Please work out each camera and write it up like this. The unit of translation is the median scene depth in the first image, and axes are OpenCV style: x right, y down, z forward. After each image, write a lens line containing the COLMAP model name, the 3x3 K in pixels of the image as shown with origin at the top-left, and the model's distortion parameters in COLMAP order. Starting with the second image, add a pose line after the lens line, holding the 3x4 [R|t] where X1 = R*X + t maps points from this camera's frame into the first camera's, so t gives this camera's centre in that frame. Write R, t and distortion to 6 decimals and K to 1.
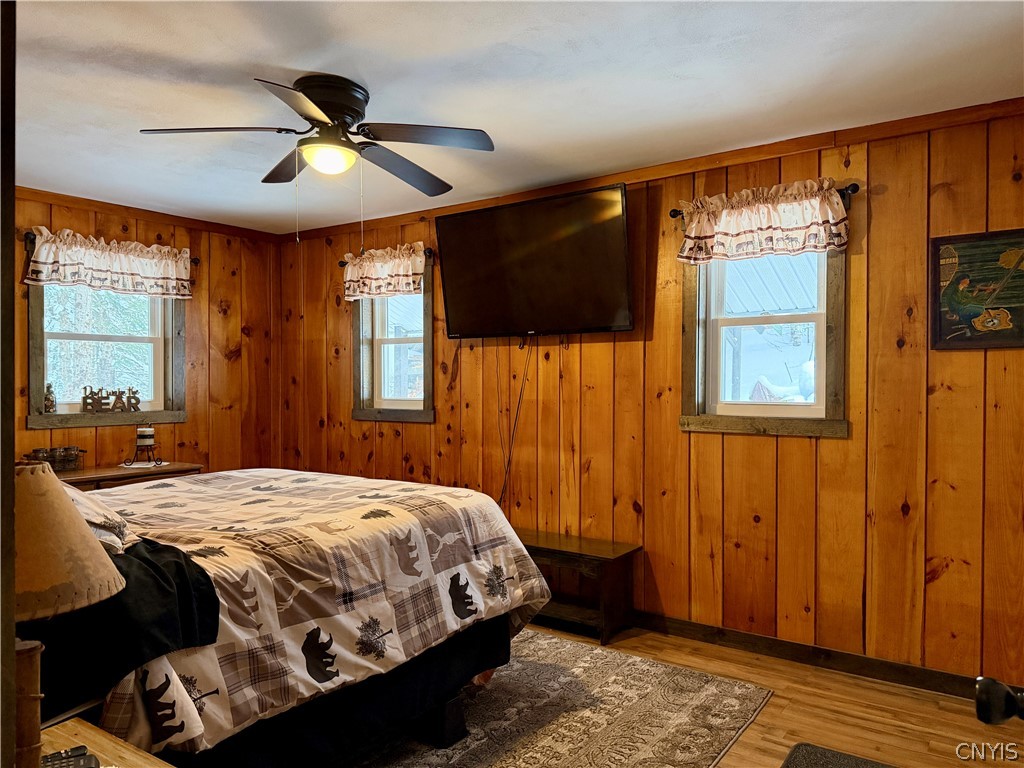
lens RADIAL K [[709.4, 0, 513.6], [0, 709.4, 389.0], [0, 0, 1]] dist [0.071420, -0.099332]
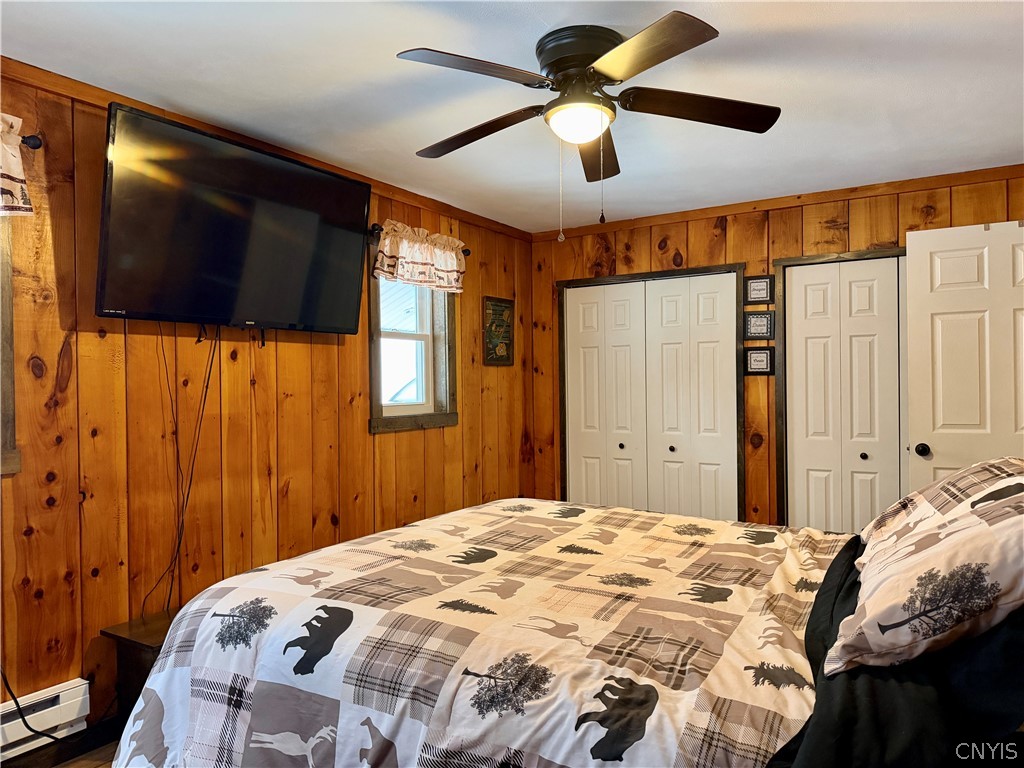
lens RADIAL K [[709.4, 0, 514.2], [0, 709.4, 380.3], [0, 0, 1]] dist [0.071420, -0.099332]
pose [[-0.072875, -0.001703, 0.997340, -0.750354], [0.013976, 0.999899, 0.002729, -0.018182], [-0.997243, 0.014138, -0.072844, 0.783157]]
